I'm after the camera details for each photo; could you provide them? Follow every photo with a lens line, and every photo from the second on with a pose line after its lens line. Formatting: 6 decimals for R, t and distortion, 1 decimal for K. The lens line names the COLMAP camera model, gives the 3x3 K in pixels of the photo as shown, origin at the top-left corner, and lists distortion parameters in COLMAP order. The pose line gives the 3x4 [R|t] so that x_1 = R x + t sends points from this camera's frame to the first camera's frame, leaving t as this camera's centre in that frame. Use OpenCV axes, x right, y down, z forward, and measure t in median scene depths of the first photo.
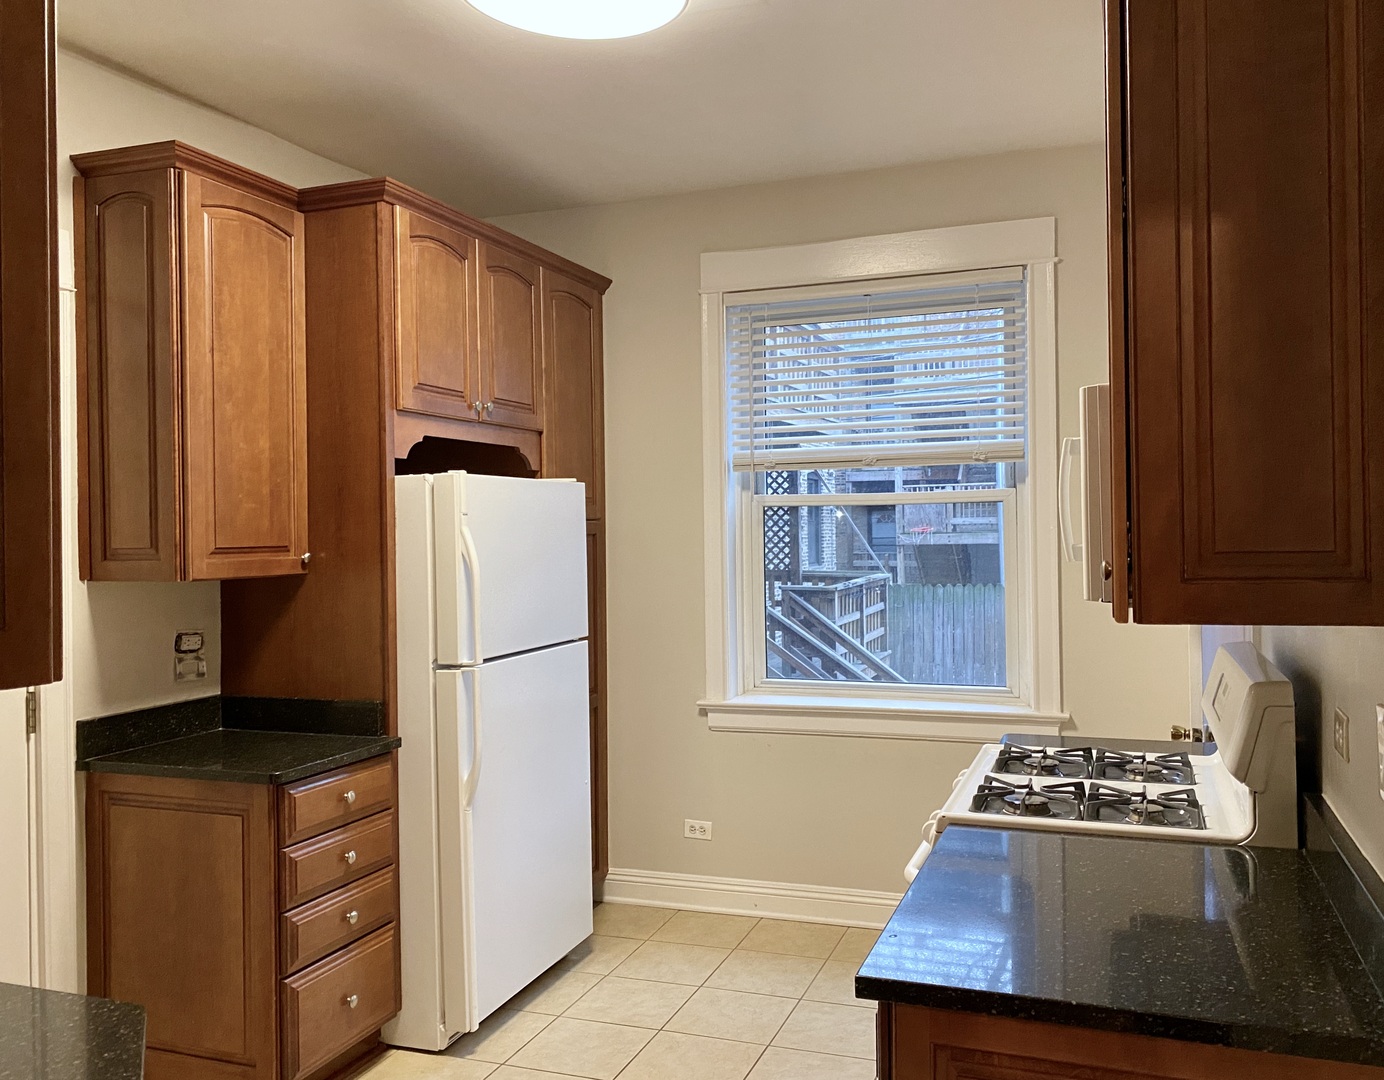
lens RADIAL K [[1093.1, 0, 699.9], [0, 1093.1, 528.8], [0, 0, 1]] dist [0.011960, -0.015343]
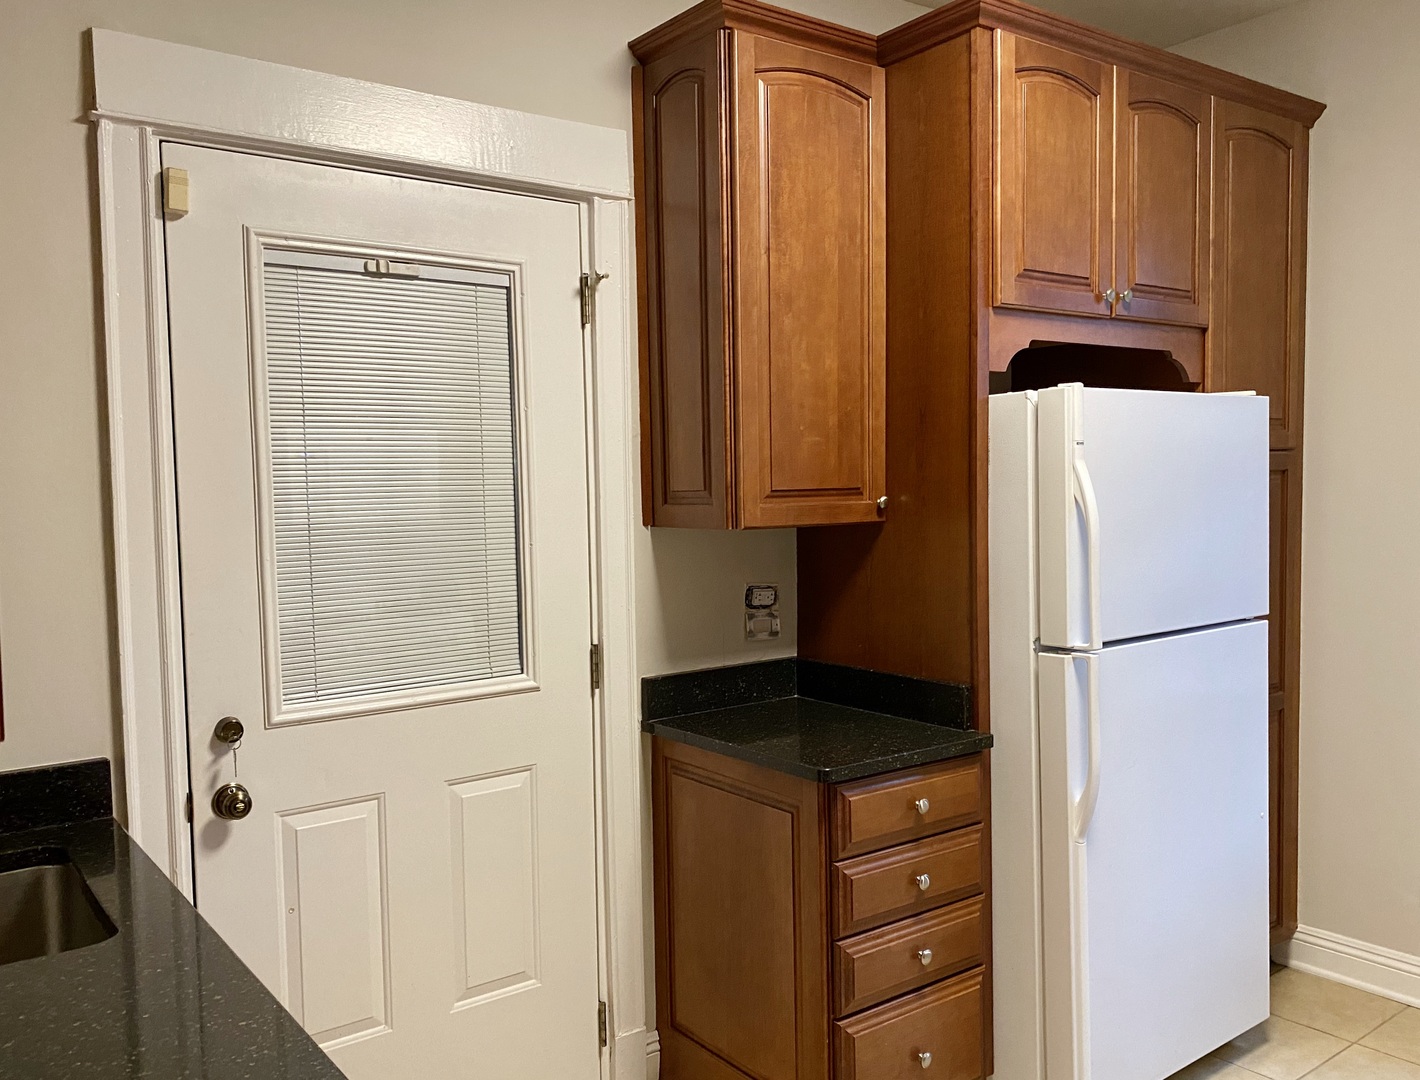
lens RADIAL K [[1136.0, 0, 705.9], [0, 1136.0, 552.2], [0, 0, 1]] dist [0.046393, -0.044811]
pose [[0.841272, 0.030445, -0.539754, -0.012091], [0.008633, 0.997529, 0.069722, 0.003694], [0.540543, -0.063315, 0.838930, 0.219293]]
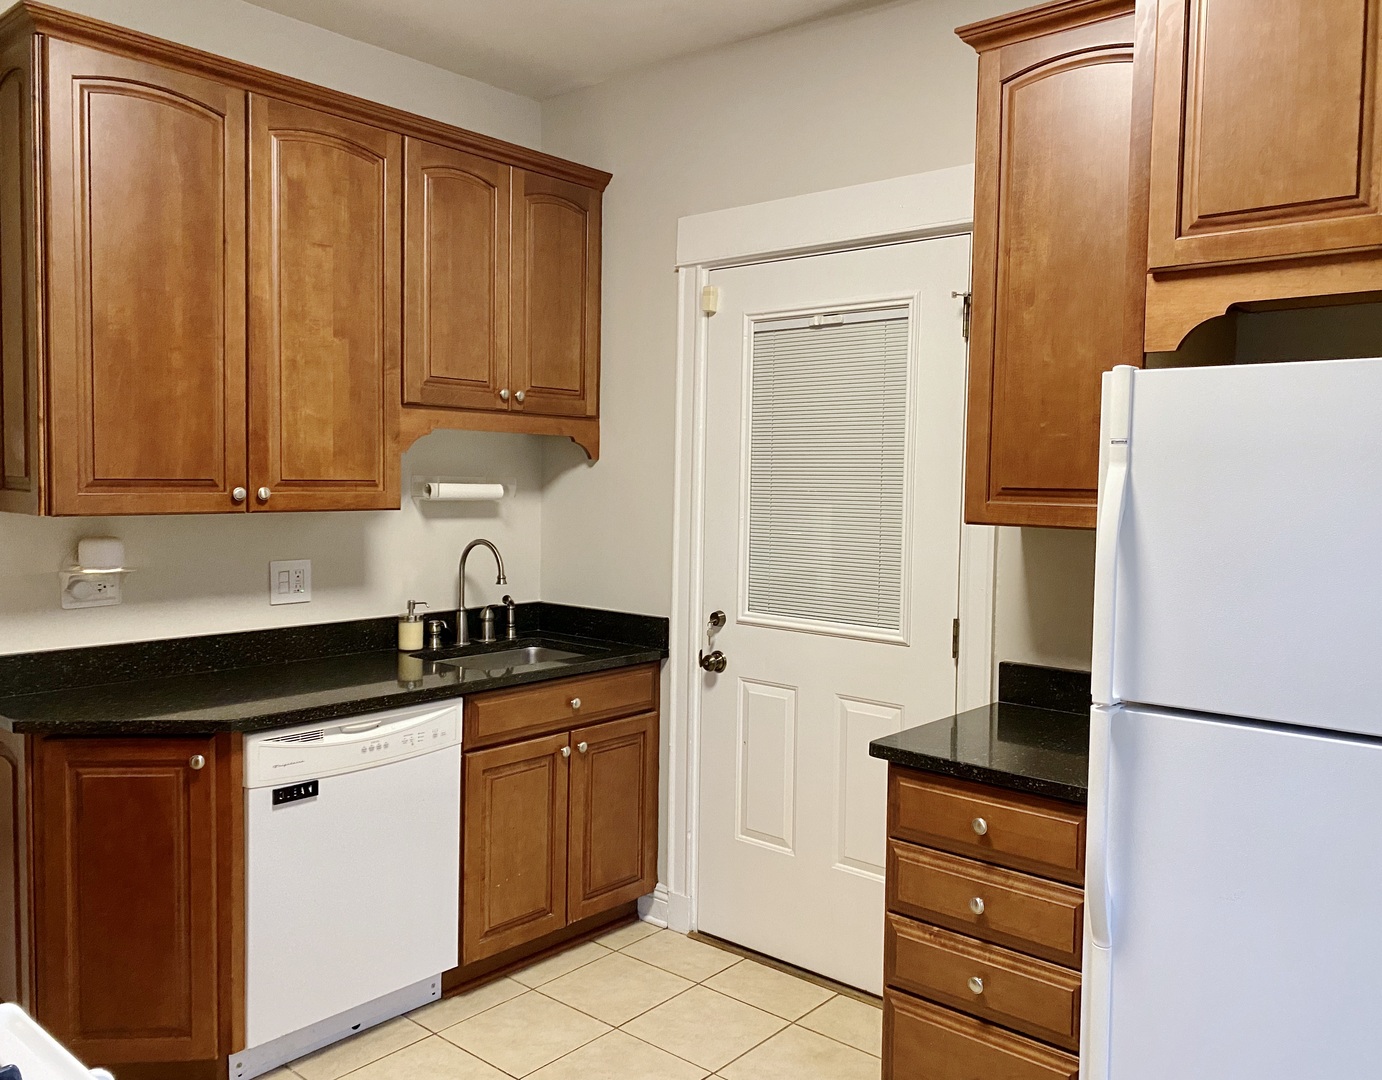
lens RADIAL K [[1091.5, 0, 697.5], [0, 1091.5, 526.4], [0, 0, 1]] dist [0.011960, -0.015343]
pose [[-0.338099, 0.051868, -0.939680, 0.401433], [-0.012366, 0.998149, 0.059545, 0.000211], [0.941029, 0.031752, -0.336832, 0.982277]]
